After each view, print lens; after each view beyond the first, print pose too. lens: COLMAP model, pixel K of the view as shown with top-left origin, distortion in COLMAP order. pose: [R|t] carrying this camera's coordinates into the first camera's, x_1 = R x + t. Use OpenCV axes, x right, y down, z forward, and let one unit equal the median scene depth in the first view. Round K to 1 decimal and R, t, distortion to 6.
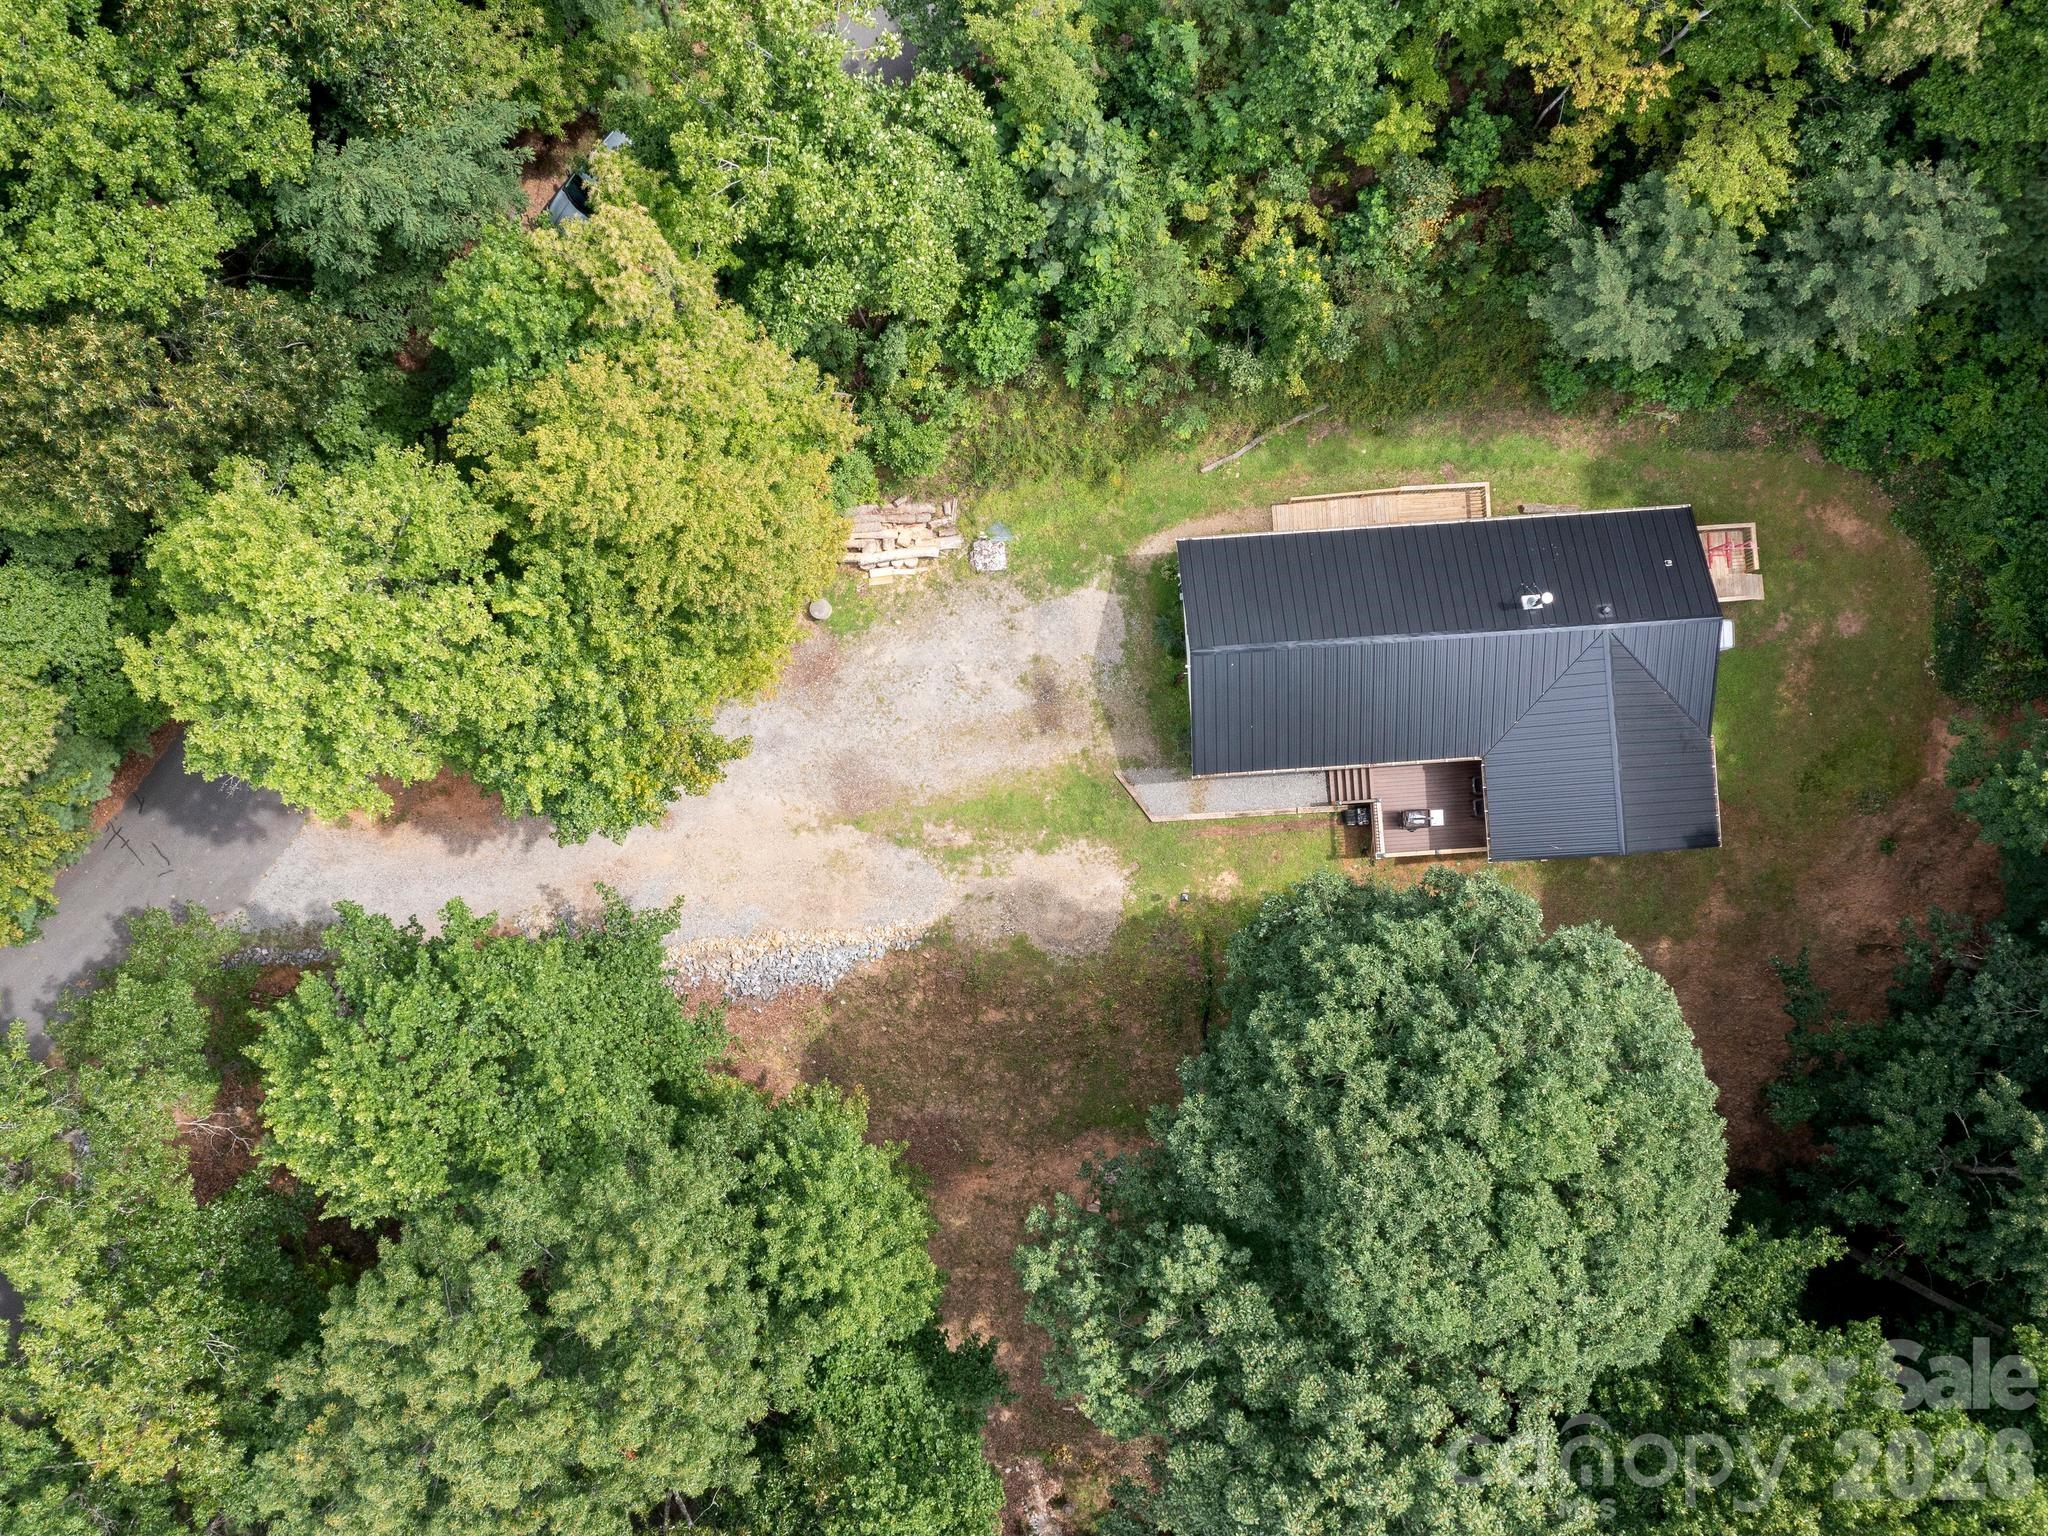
lens RADIAL K [[1807.9, 0, 1034.5], [0, 1807.9, 767.9], [0, 0, 1]] dist [0.000699, 0.001269]
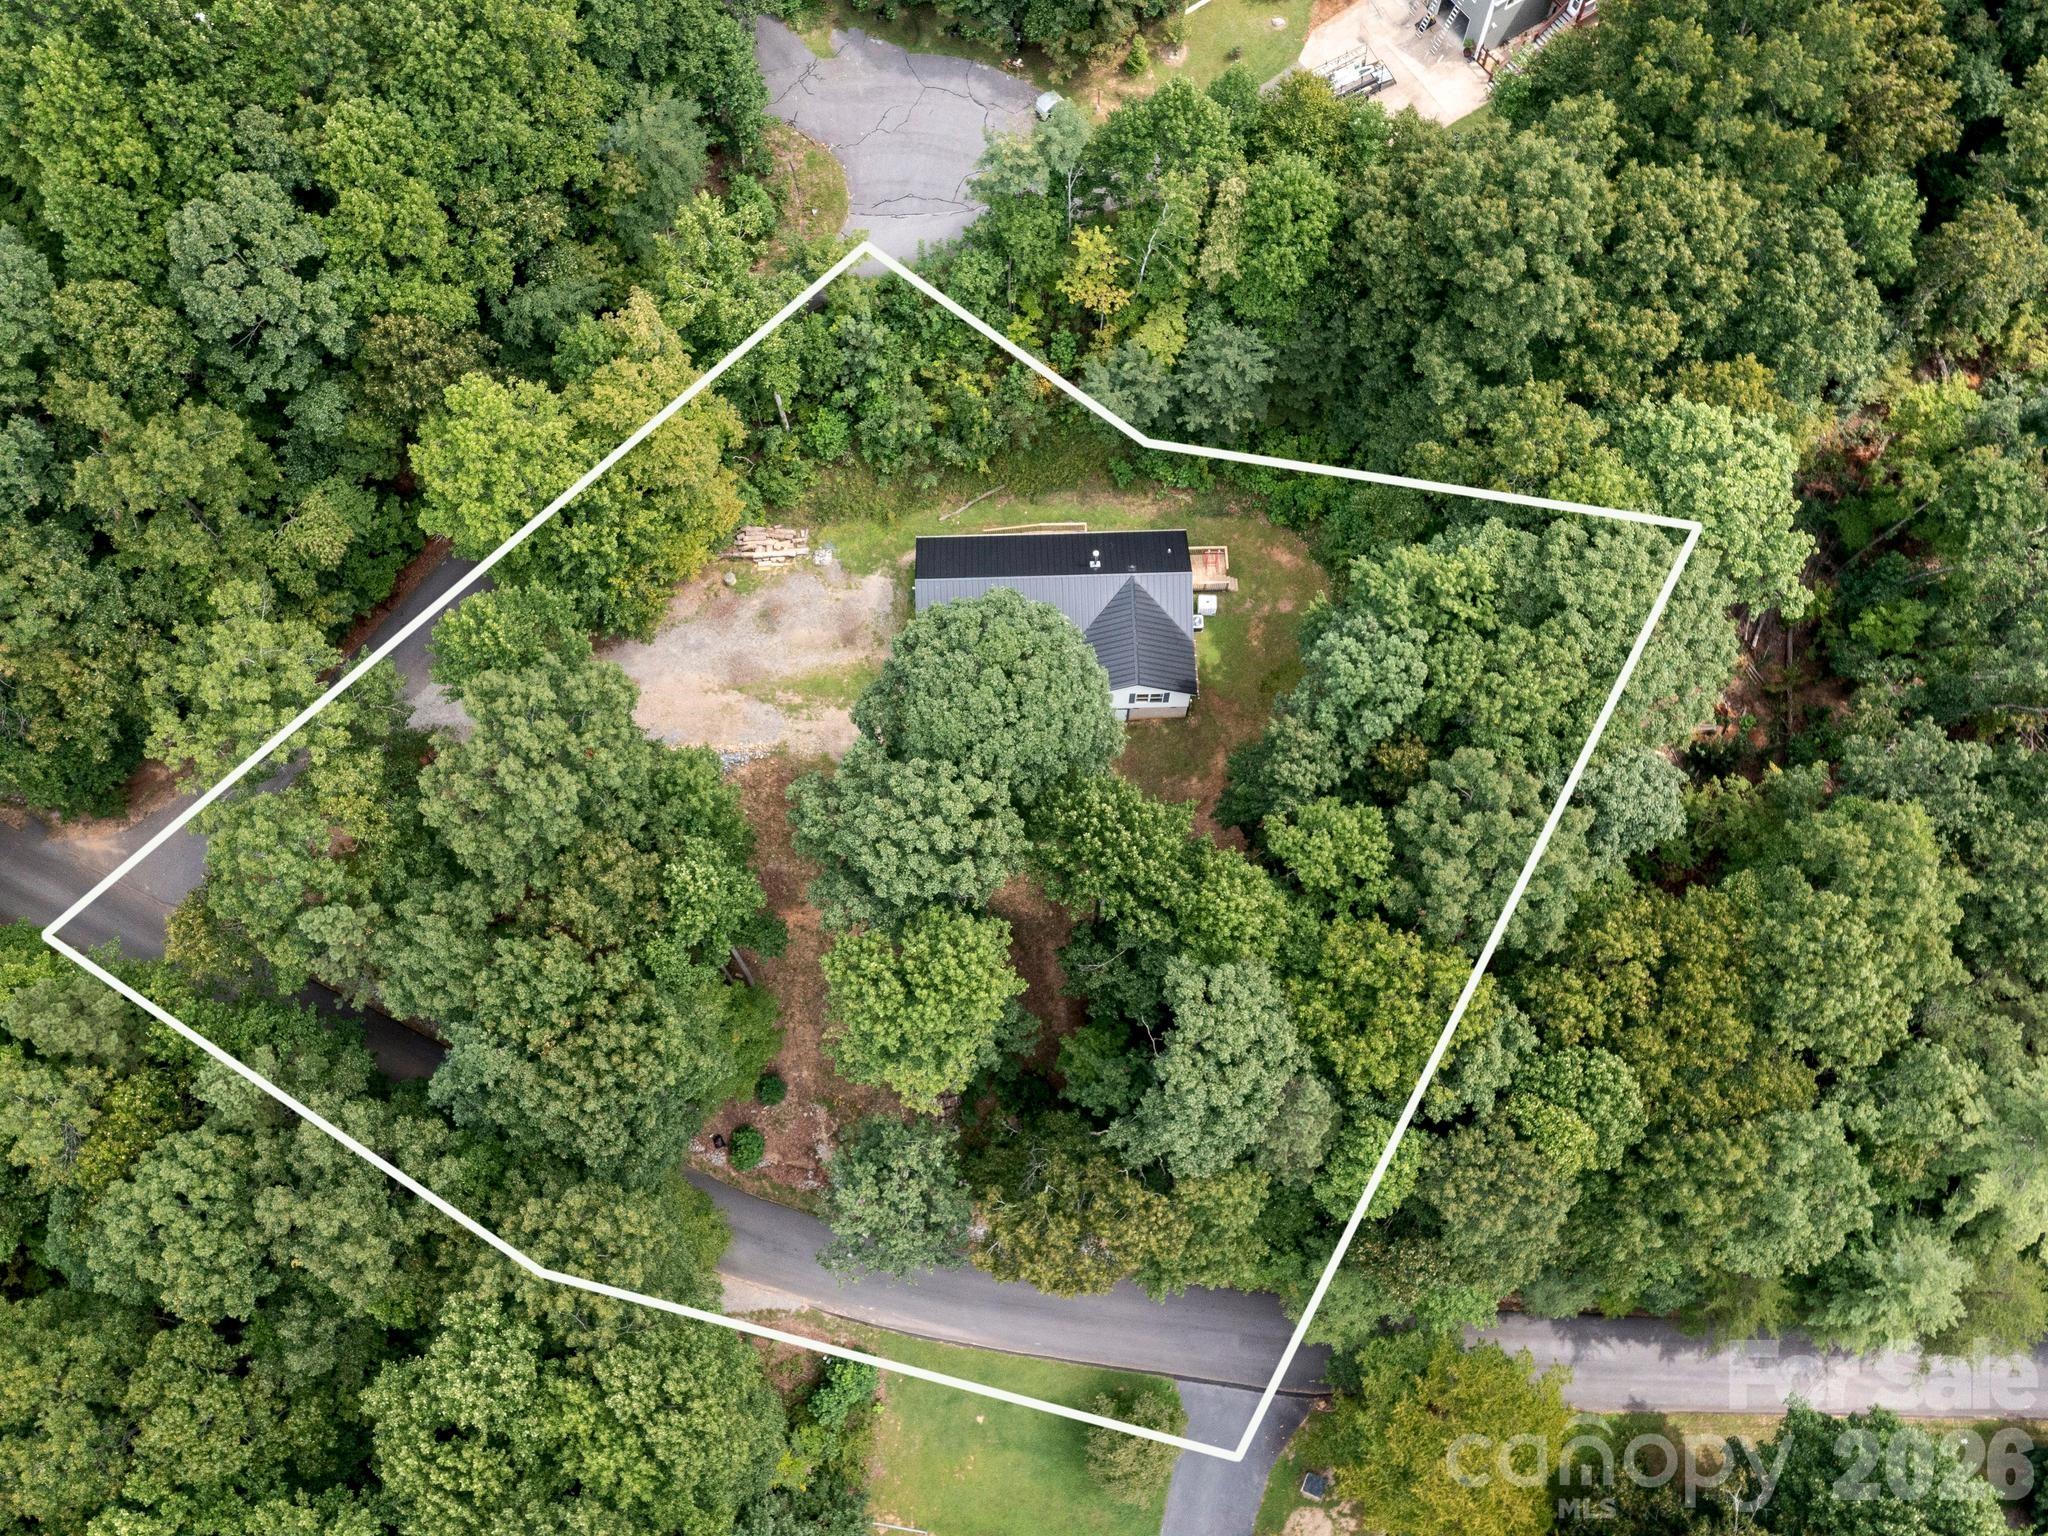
lens RADIAL K [[1807.9, 0, 1017.6], [0, 1807.9, 765.9], [0, 0, 1]] dist [0.000699, 0.001269]
pose [[0.999139, 0.034439, -0.023137, 0.259896], [-0.039901, 0.950428, -0.308373, 0.751685], [0.011369, 0.309030, 0.950984, -0.809410]]
